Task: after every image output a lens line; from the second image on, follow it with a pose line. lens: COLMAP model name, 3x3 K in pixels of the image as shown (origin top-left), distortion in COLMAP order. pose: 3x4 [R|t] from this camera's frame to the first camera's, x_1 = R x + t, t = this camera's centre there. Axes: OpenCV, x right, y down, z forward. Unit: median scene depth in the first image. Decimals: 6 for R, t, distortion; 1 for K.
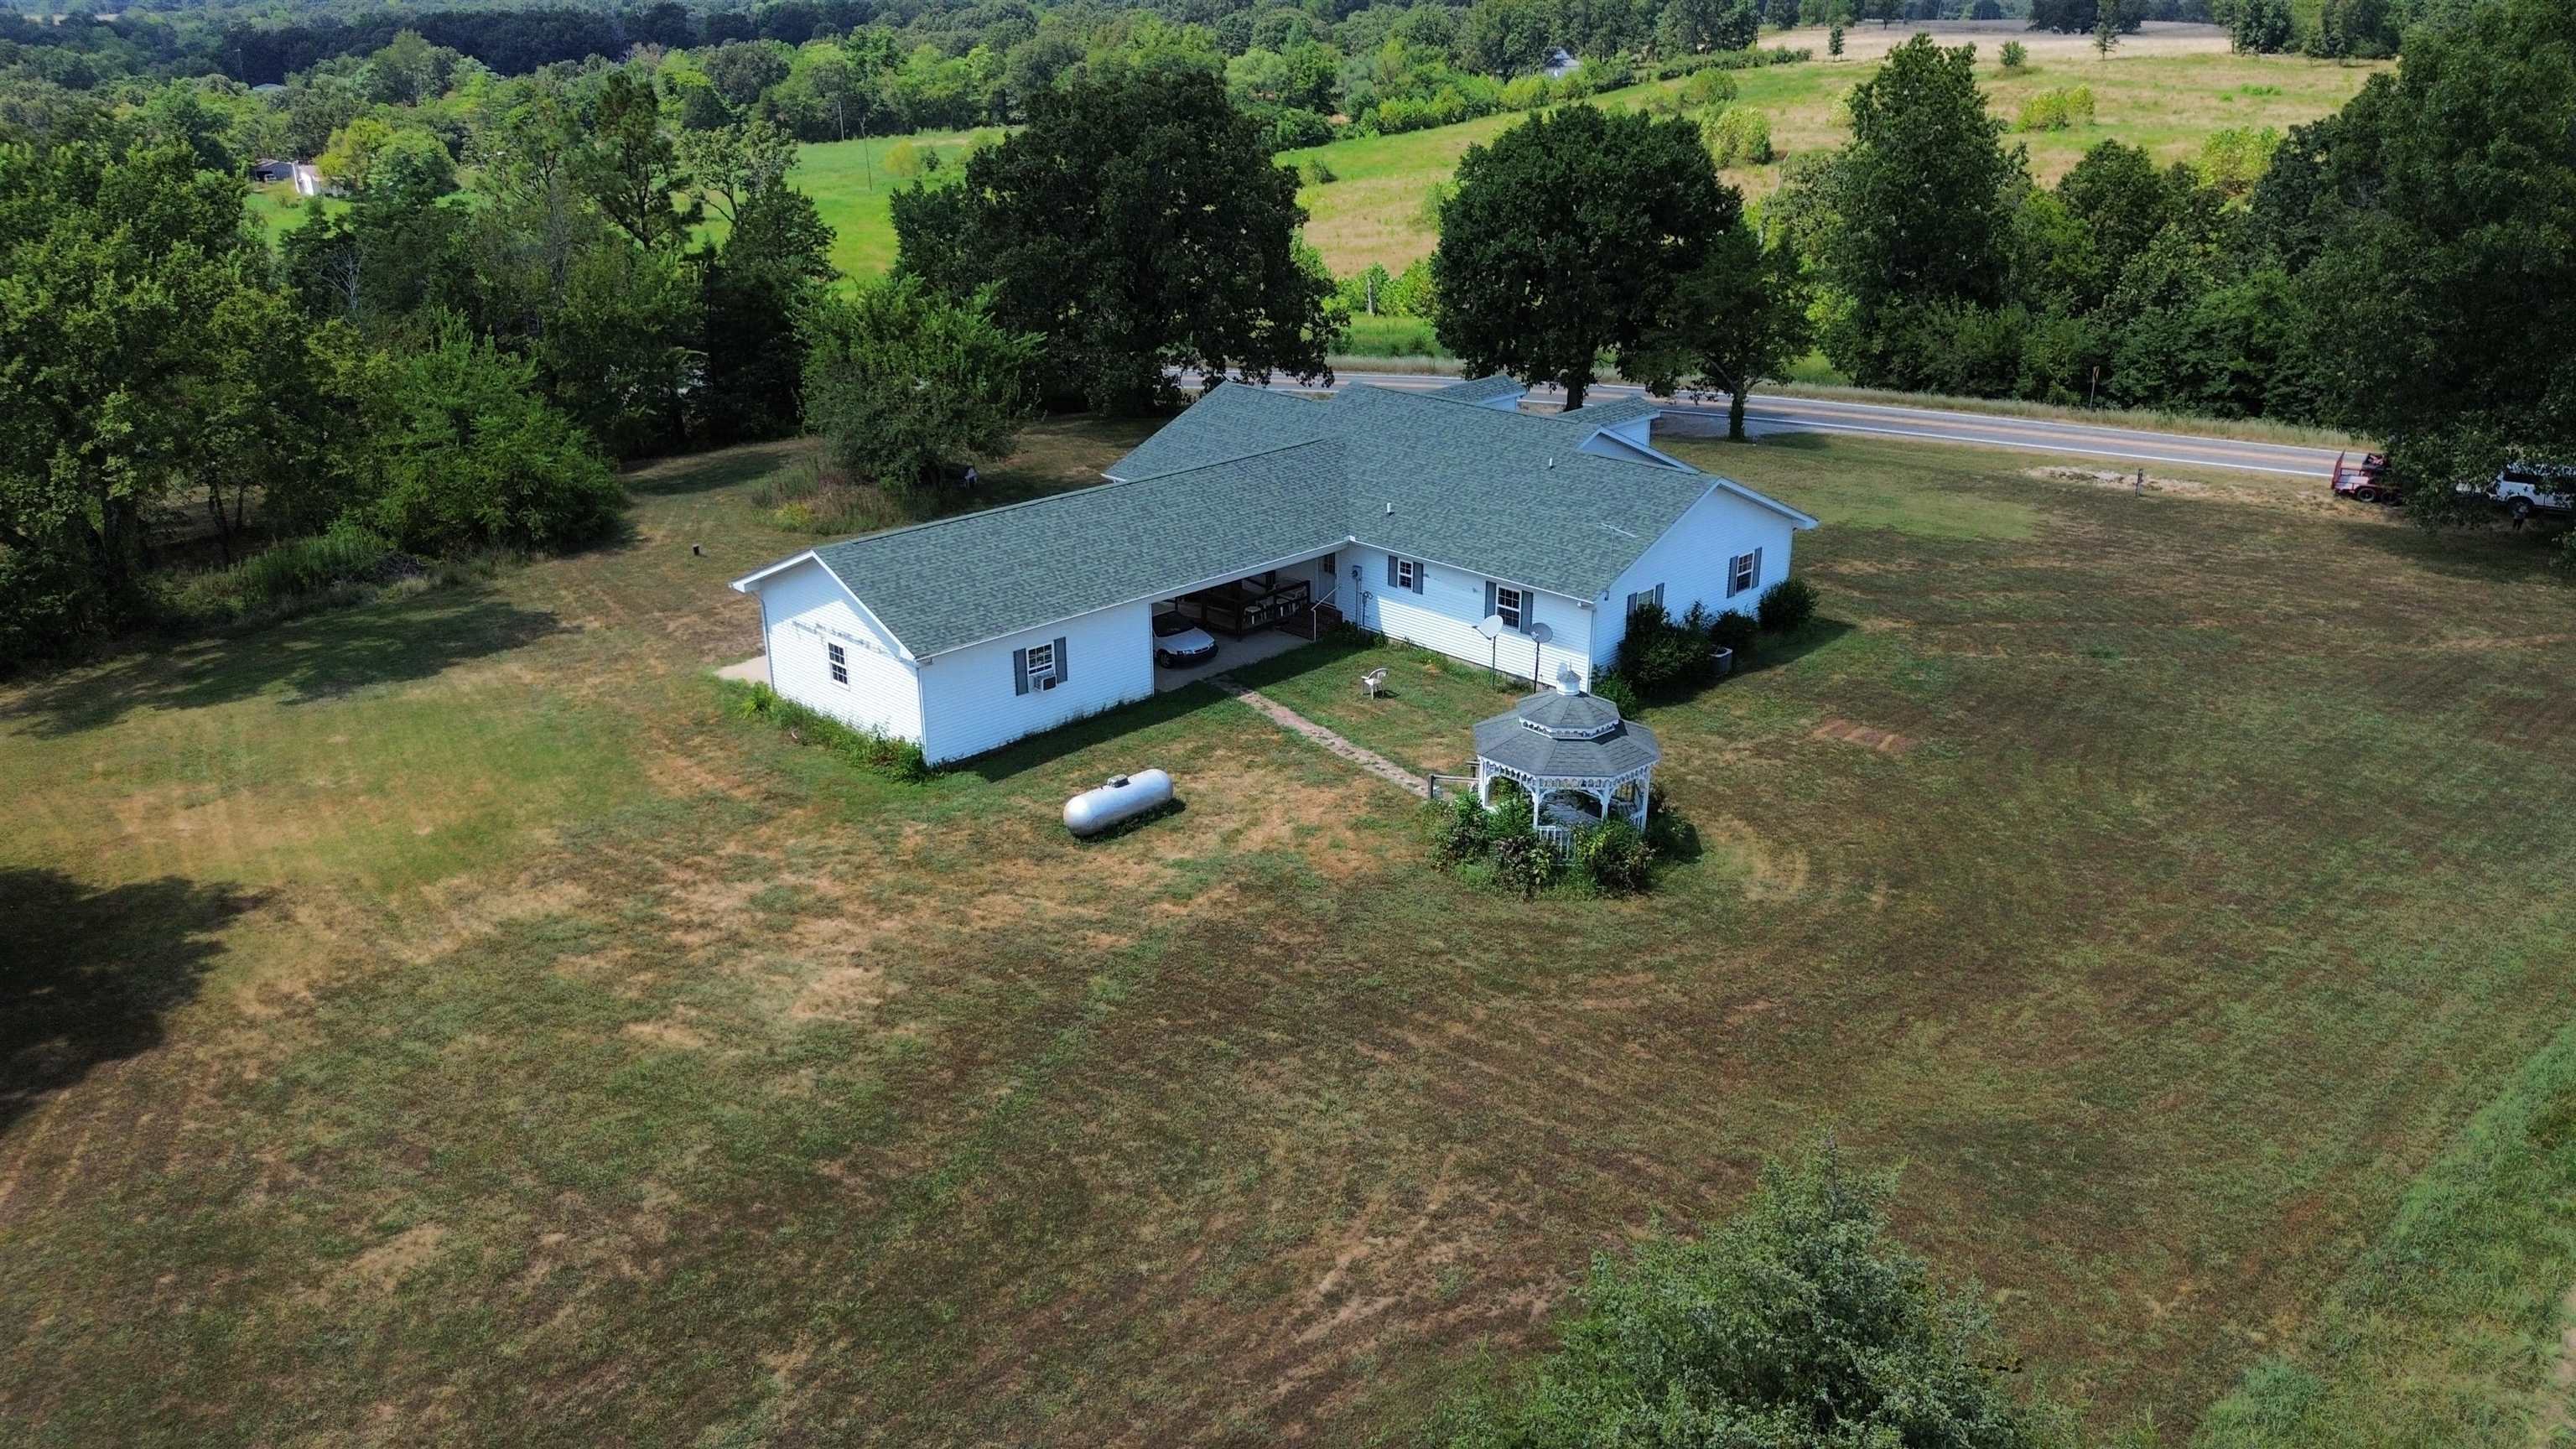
lens RADIAL K [[1845.3, 0, 1288.0], [0, 1845.3, 724.5], [0, 0, 1]] dist [0.031833, -0.002966]
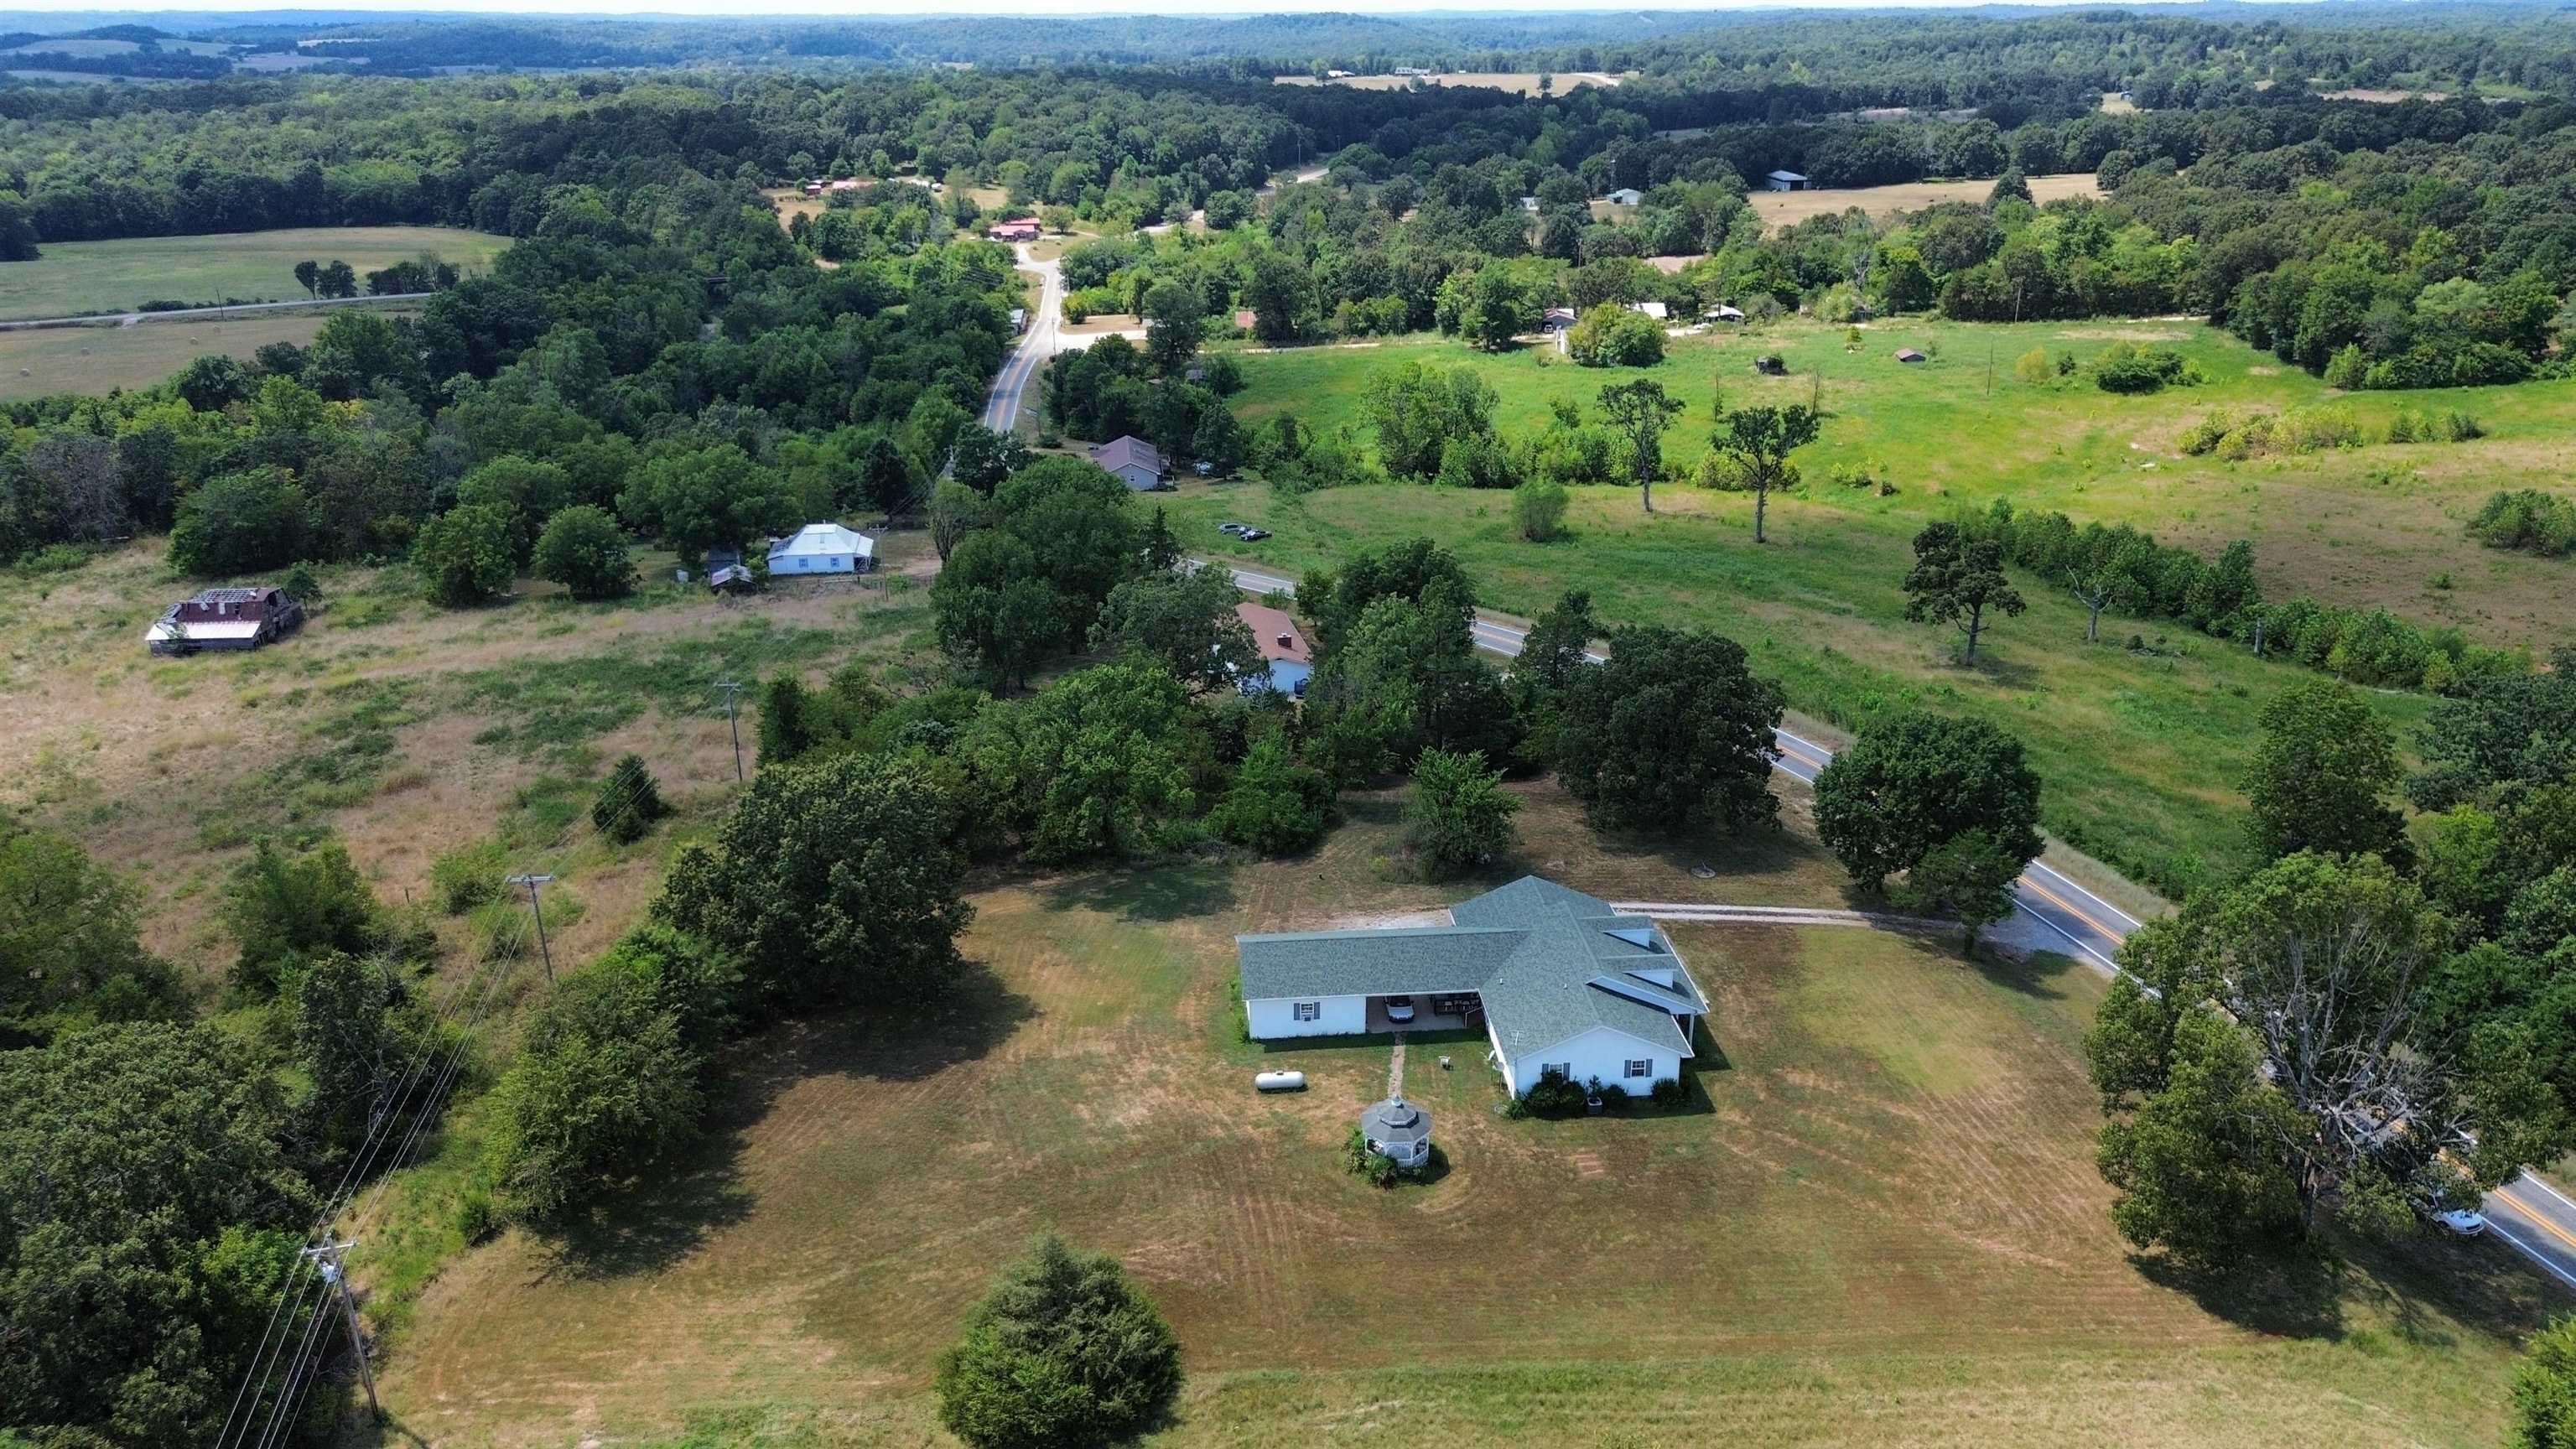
lens RADIAL K [[1845.3, 0, 1288.0], [0, 1845.3, 724.5], [0, 0, 1]] dist [0.031833, -0.002966]
pose [[0.762142, 0.235219, -0.603168, 1.109486], [-0.232305, 0.968979, 0.084343, -0.539973], [0.604296, 0.075838, 0.793142, -0.885736]]
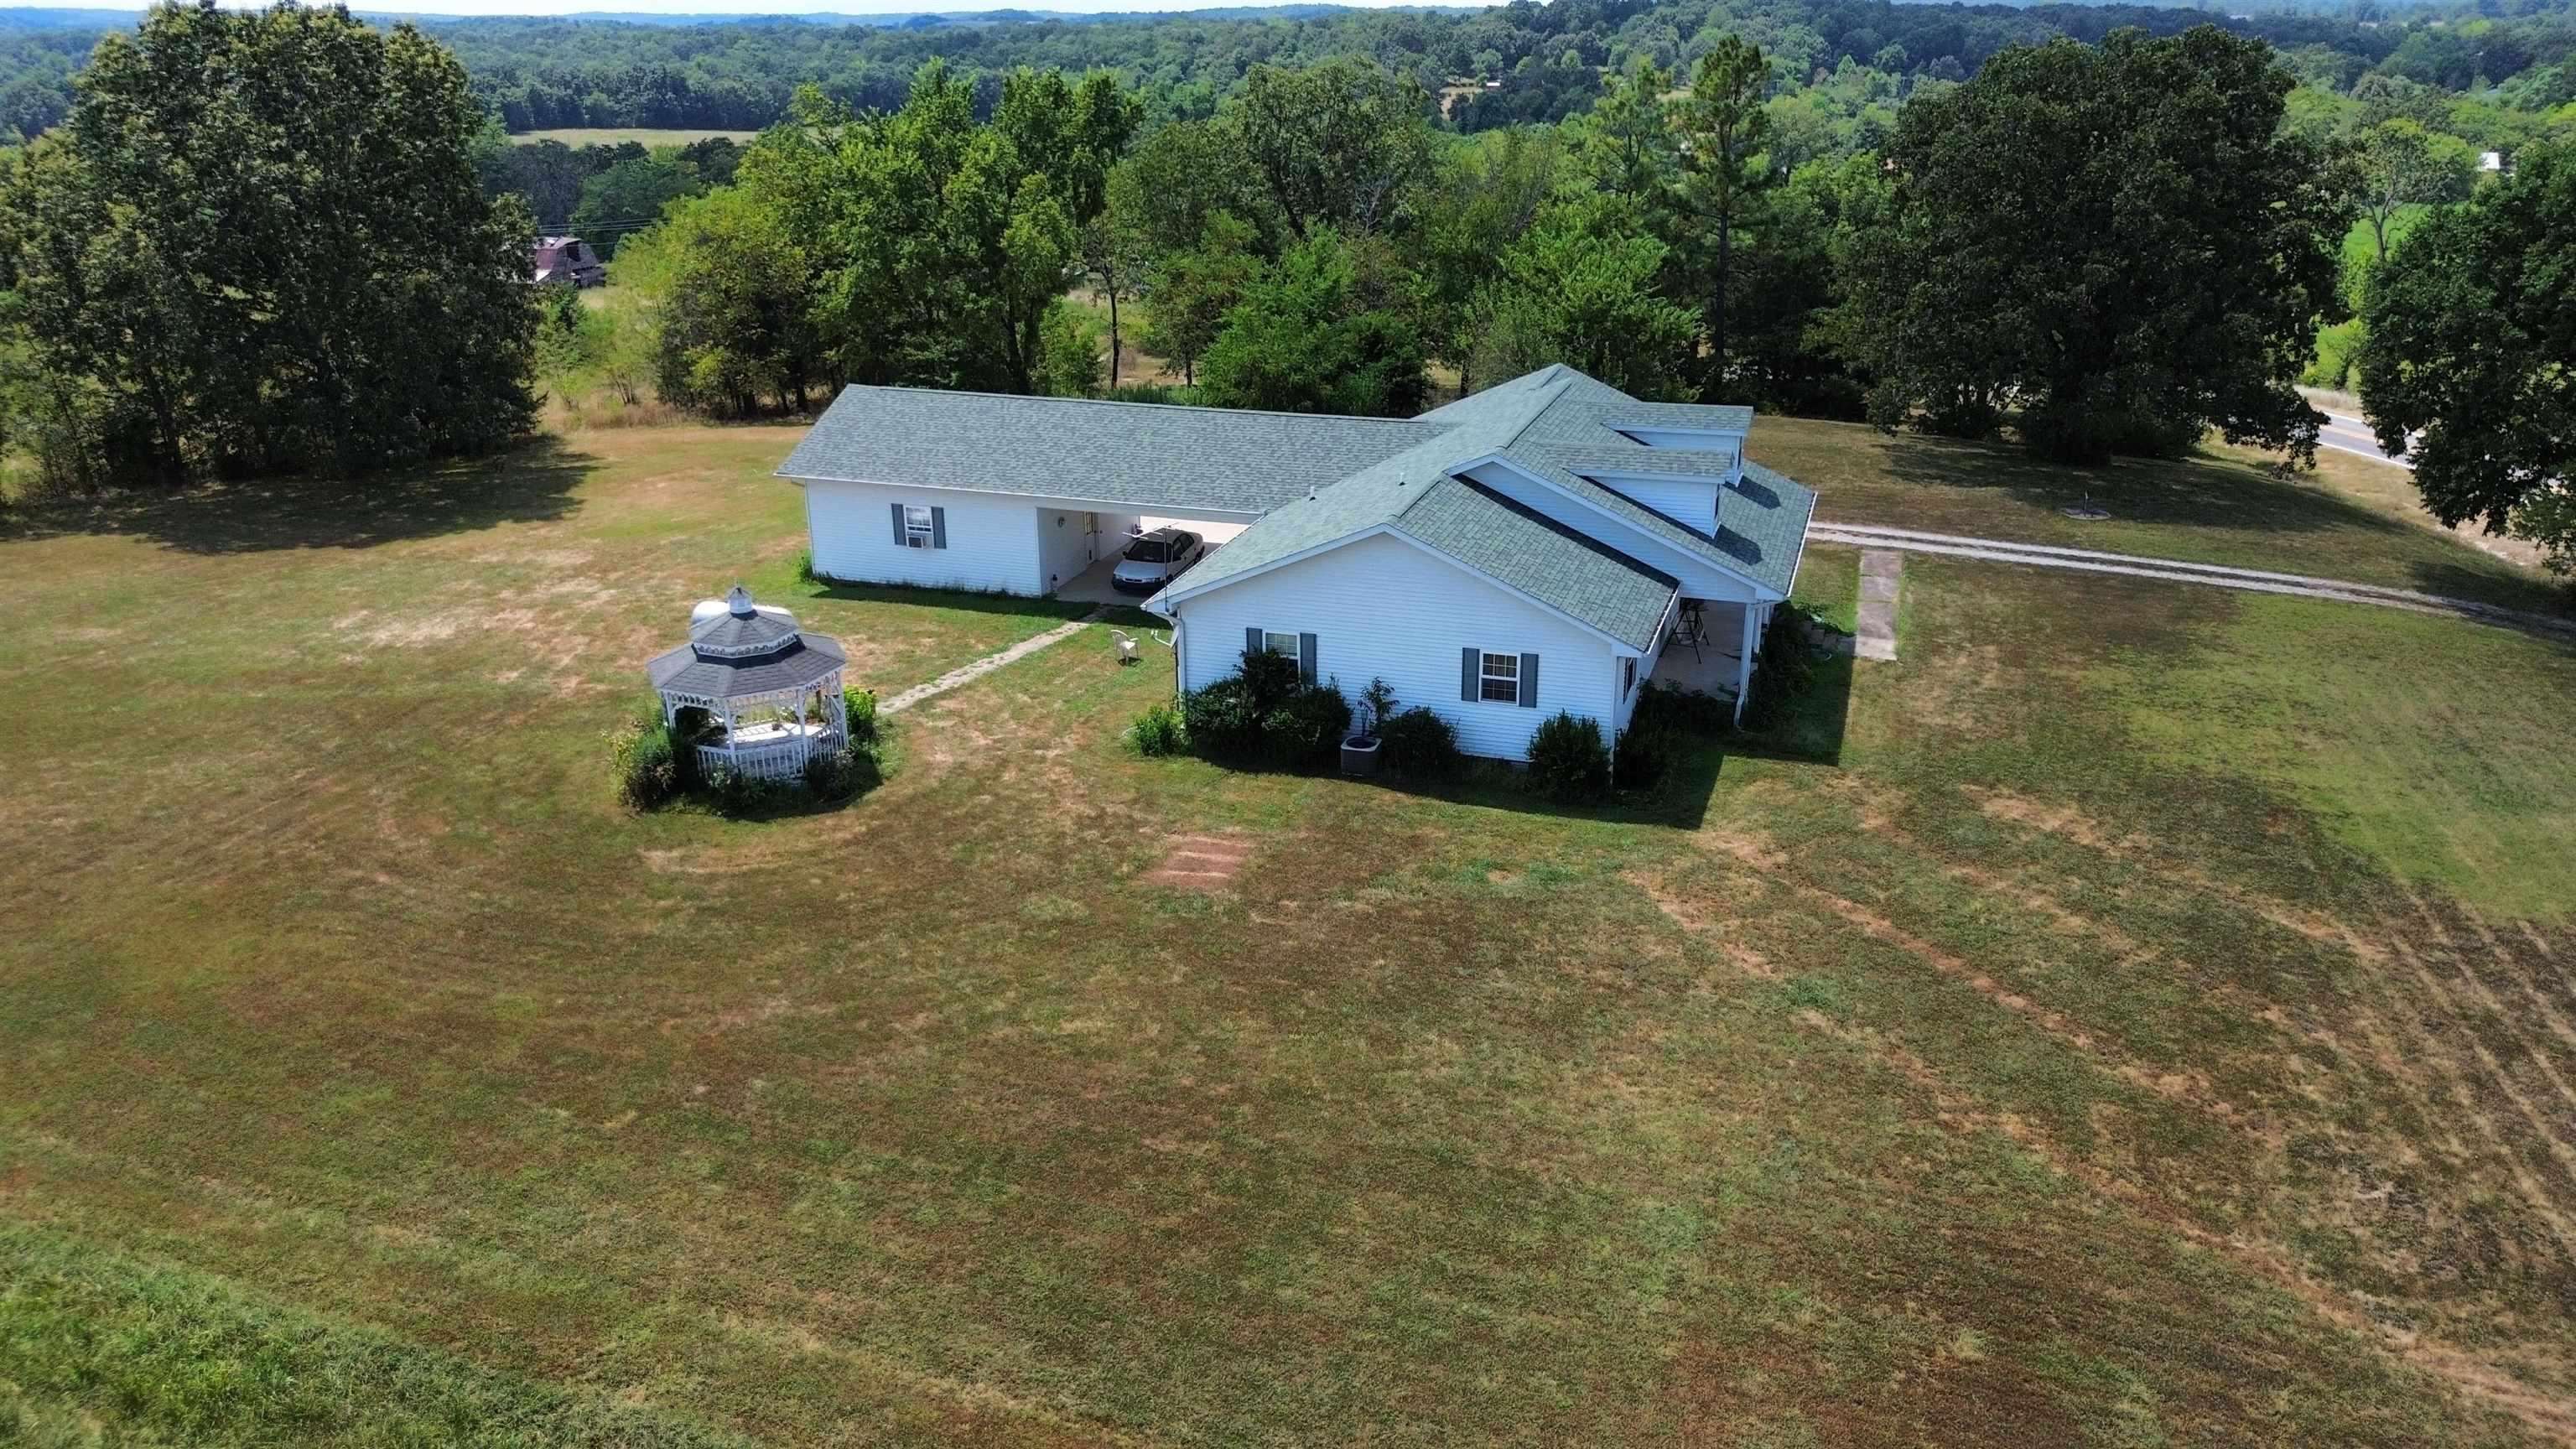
lens RADIAL K [[1845.3, 0, 1288.0], [0, 1845.3, 724.5], [0, 0, 1]] dist [0.031833, -0.002966]
pose [[0.450341, 0.320648, -0.833294, 0.840434], [-0.314183, 0.930509, 0.188261, -0.179633], [0.835753, 0.177025, 0.519788, 0.564025]]
